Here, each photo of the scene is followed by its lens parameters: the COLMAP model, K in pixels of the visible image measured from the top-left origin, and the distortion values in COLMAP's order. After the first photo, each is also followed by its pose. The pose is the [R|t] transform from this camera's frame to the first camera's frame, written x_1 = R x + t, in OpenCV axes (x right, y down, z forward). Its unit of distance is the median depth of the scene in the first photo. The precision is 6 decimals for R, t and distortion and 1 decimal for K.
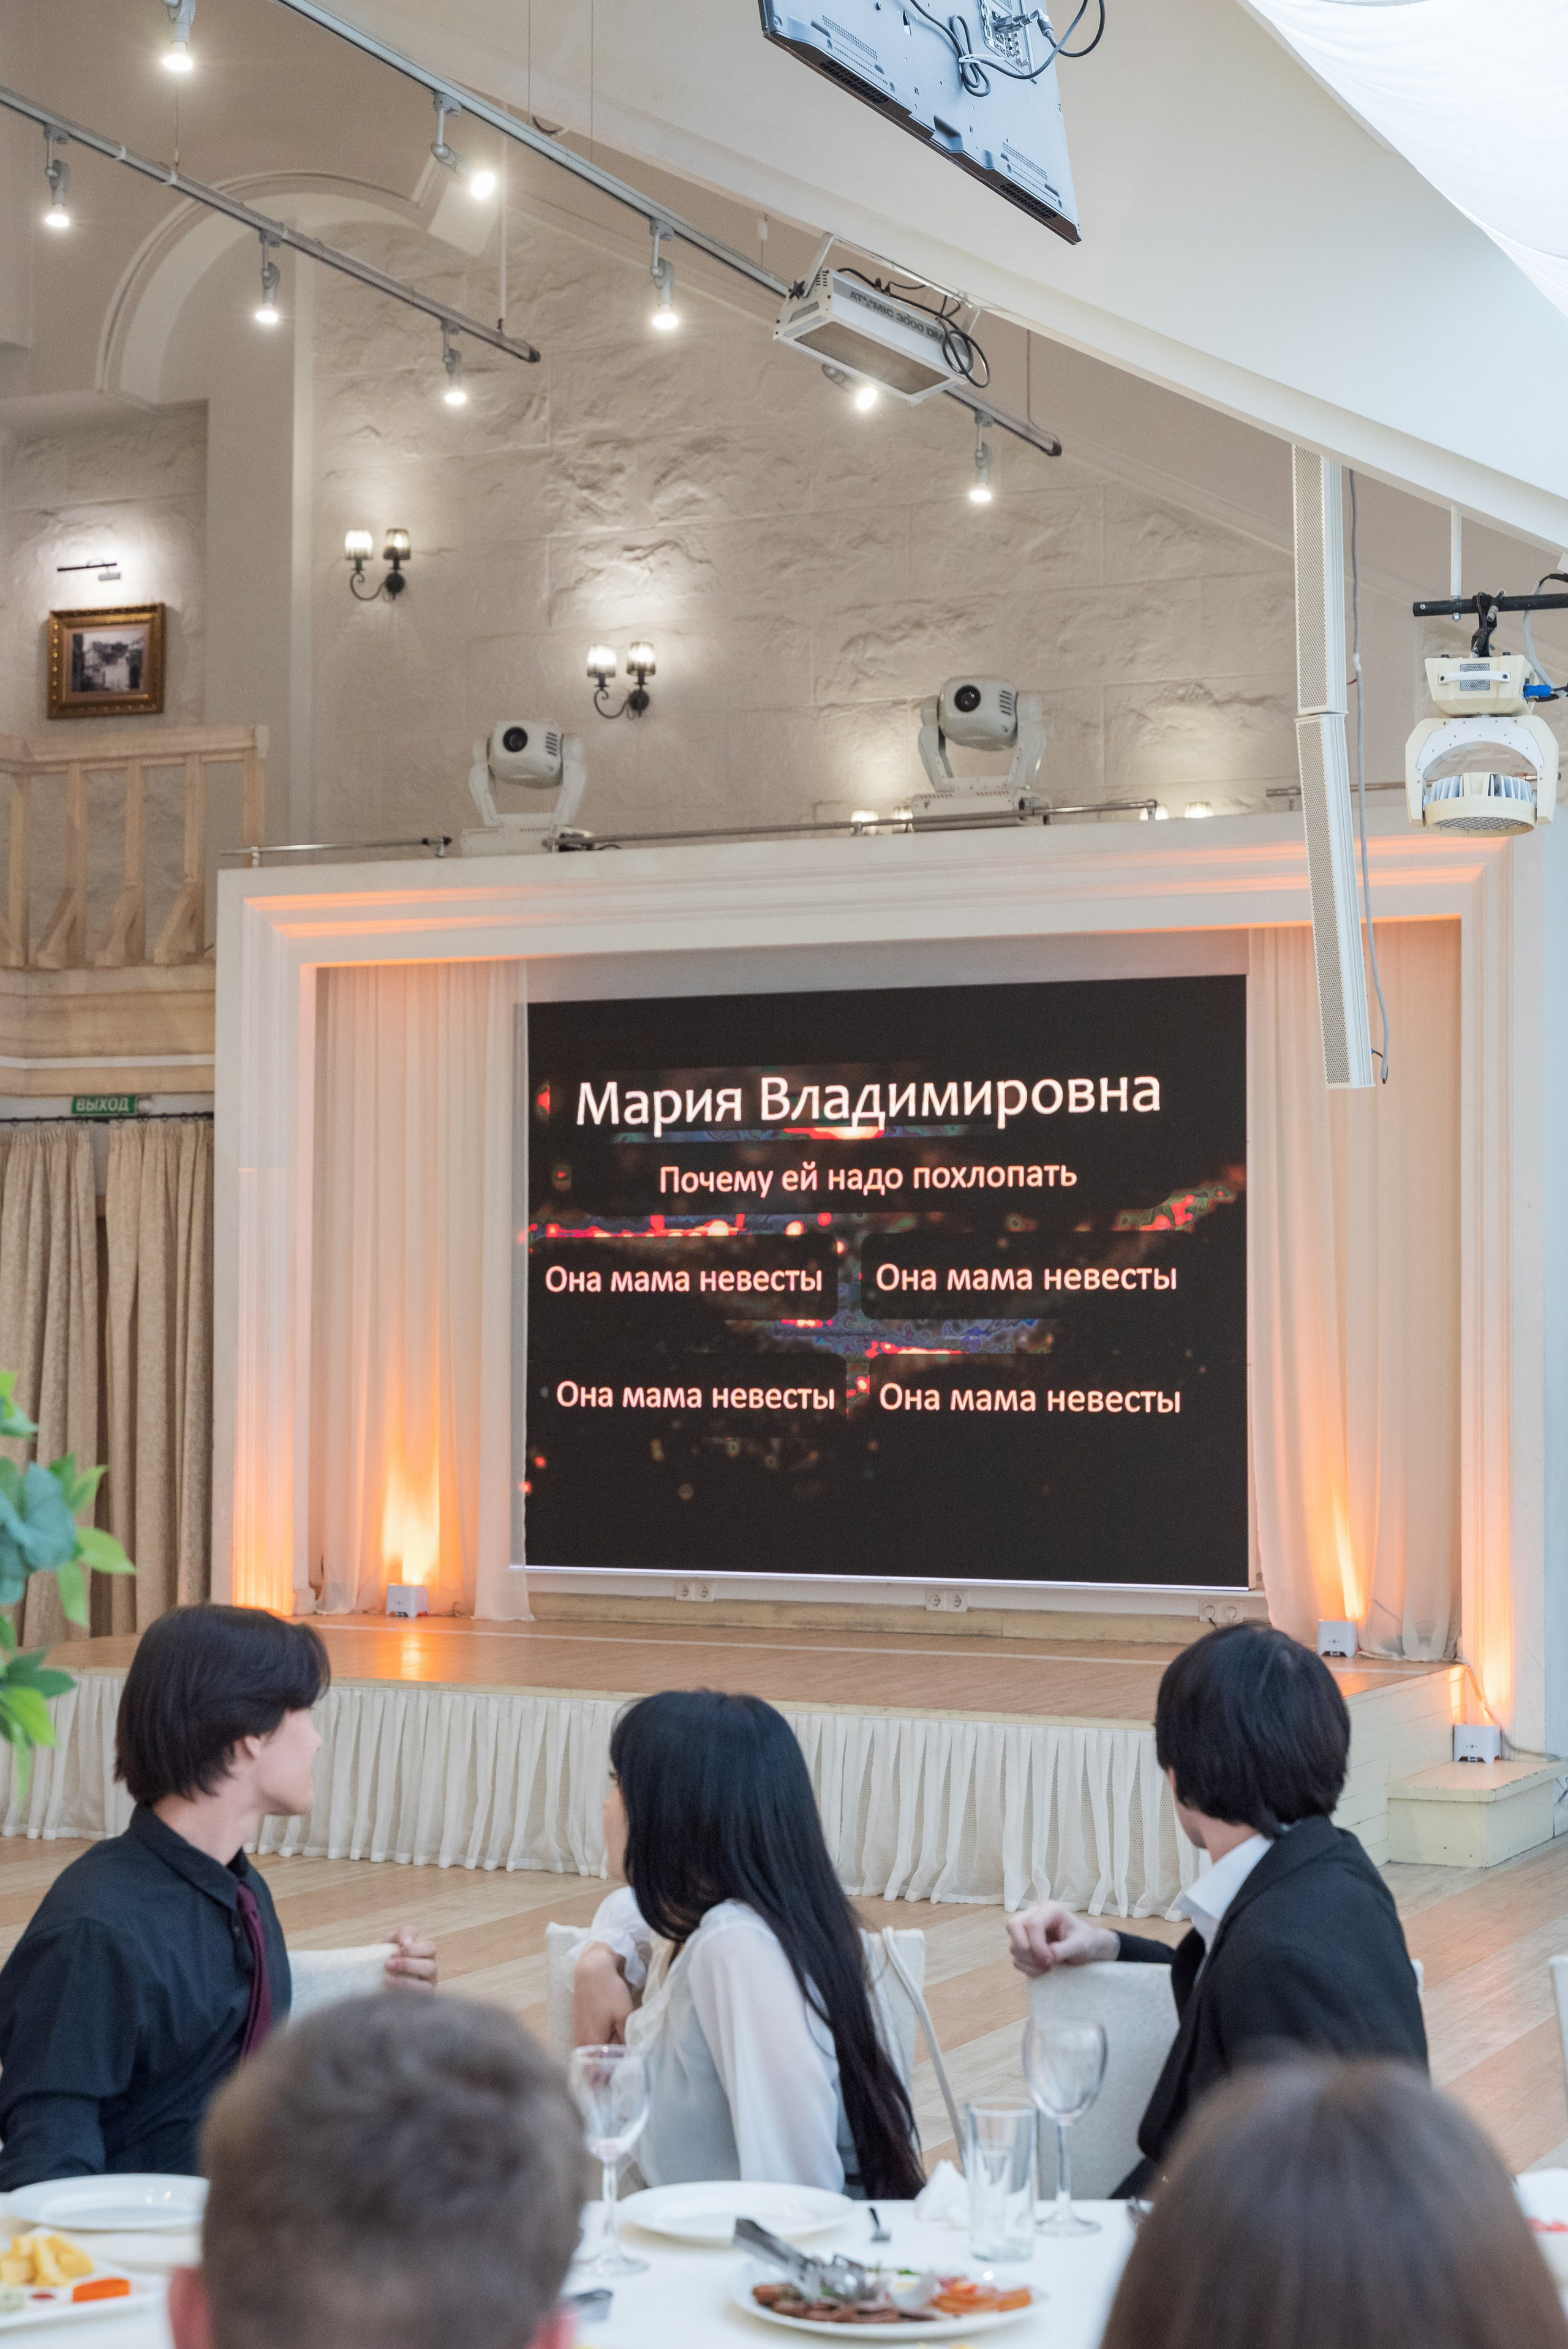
lens RADIAL K [[3876.2, 0, 774.8], [0, 3876.2, 1163.1], [0, 0, 1]] dist [0.007514, 0.000000]
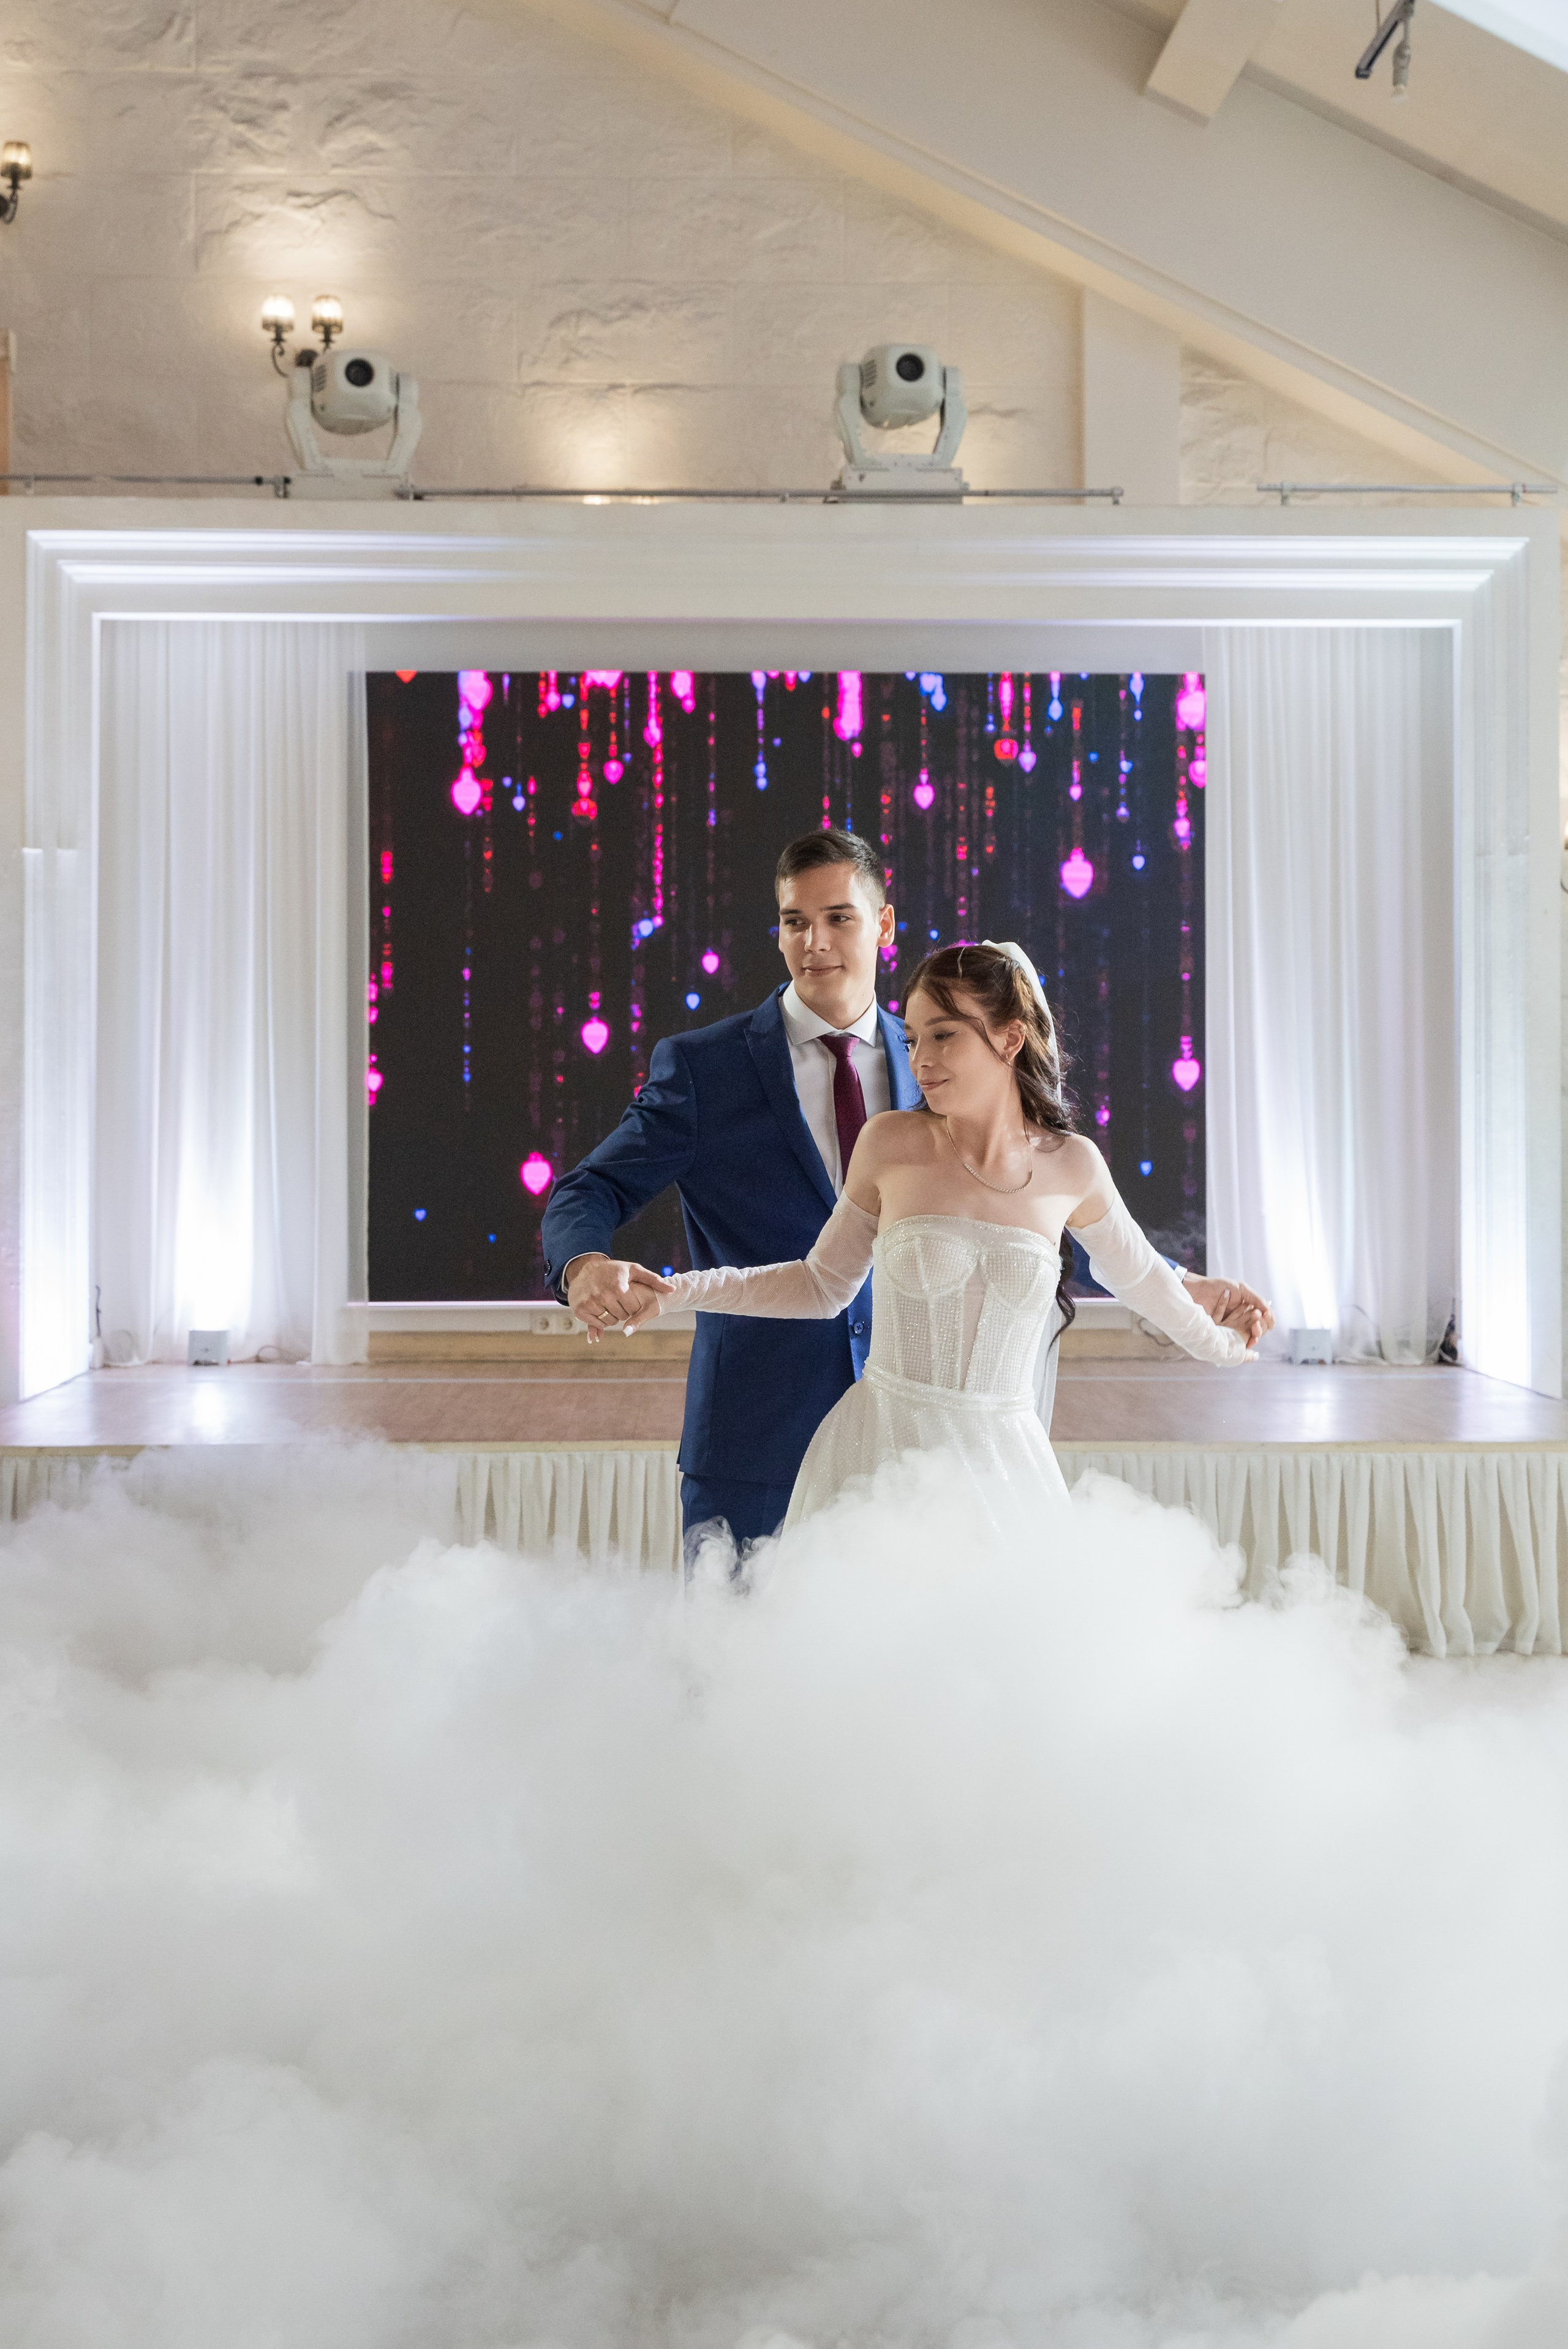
lens RADIAL K [[3224.2, 0, 832.7], [0, 3224.2, 1037.6], [0, 0, 1]] dist [0.000711, 0.000000]
pose [[0.889044, 0.003668, 0.457807, -0.292298], [-0.016487, 0.999576, 0.024009, 0.022020], [-0.457525, -0.028893, 0.888727, 0.275927]]
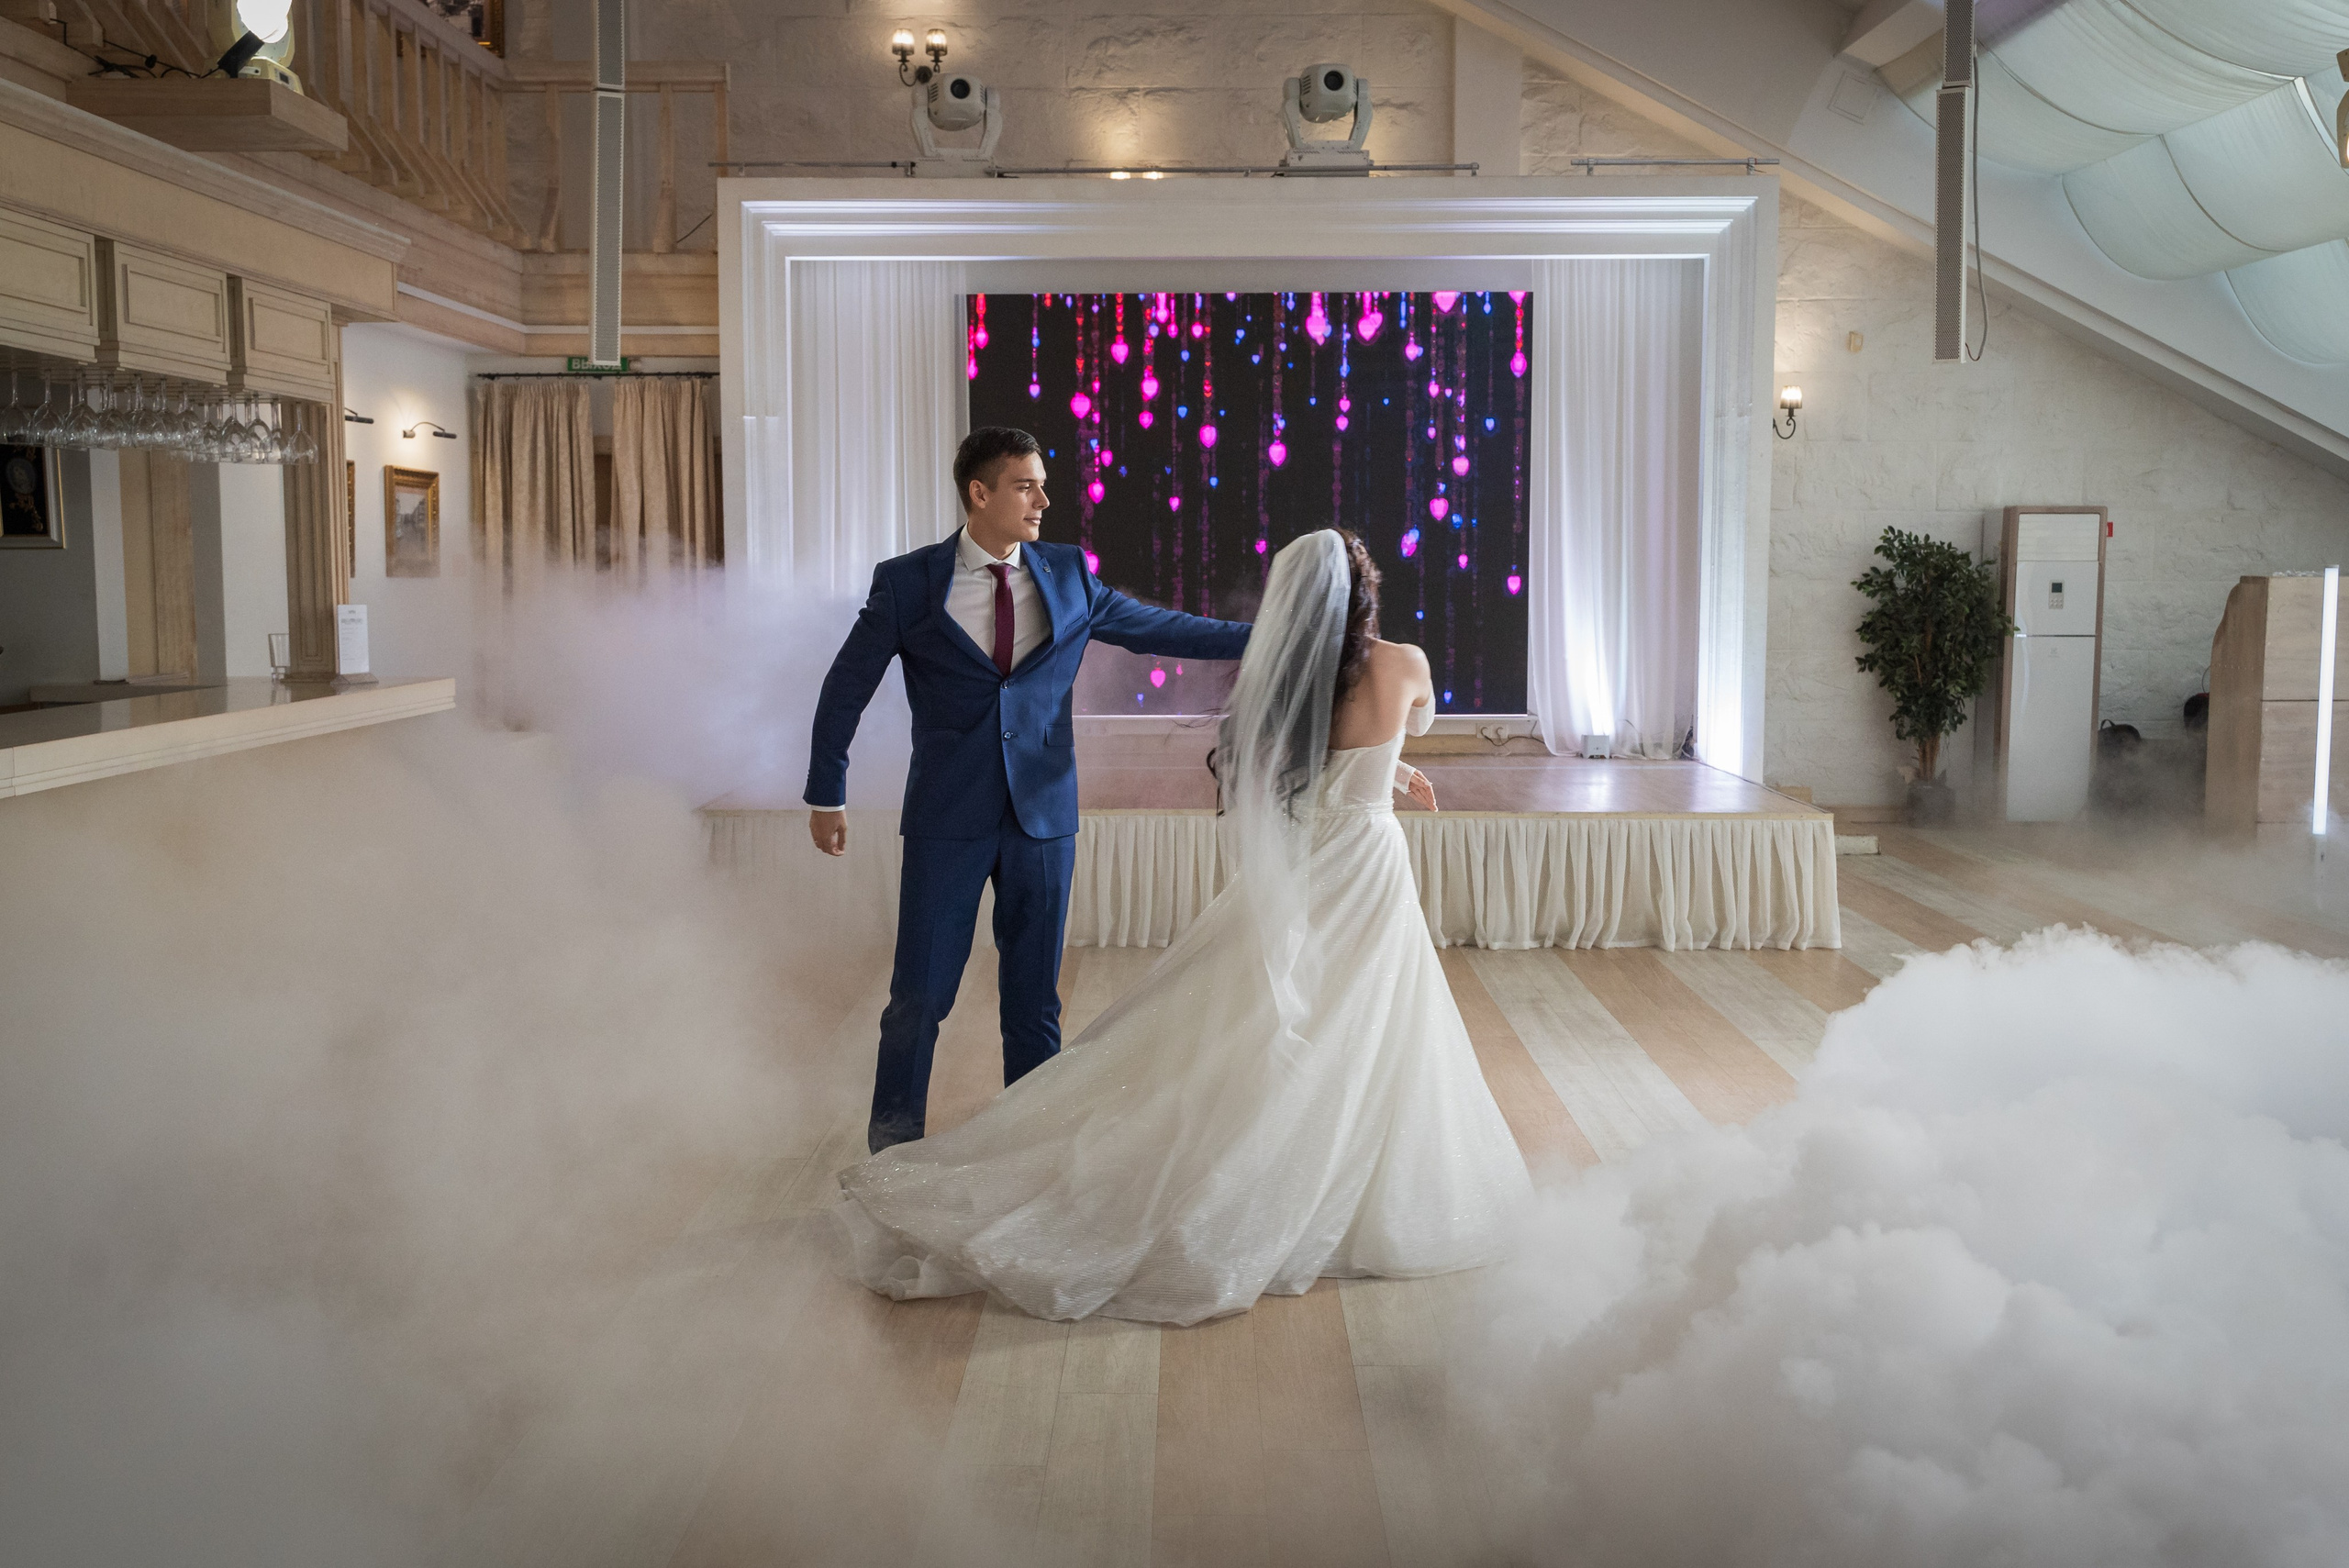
lens RADIAL K [[2233.0, 0, 1170.1], [0, 2233.0, 776.6], [0, 0, 1]] dist [0.002285, 0.000000]
pose [[0.910972, -0.045145, 0.409991, -0.306211], [-0.014173, 0.989979, 0.140501, 0.013049], [-0.412226, -0.133803, 0.901203, 0.245977]]
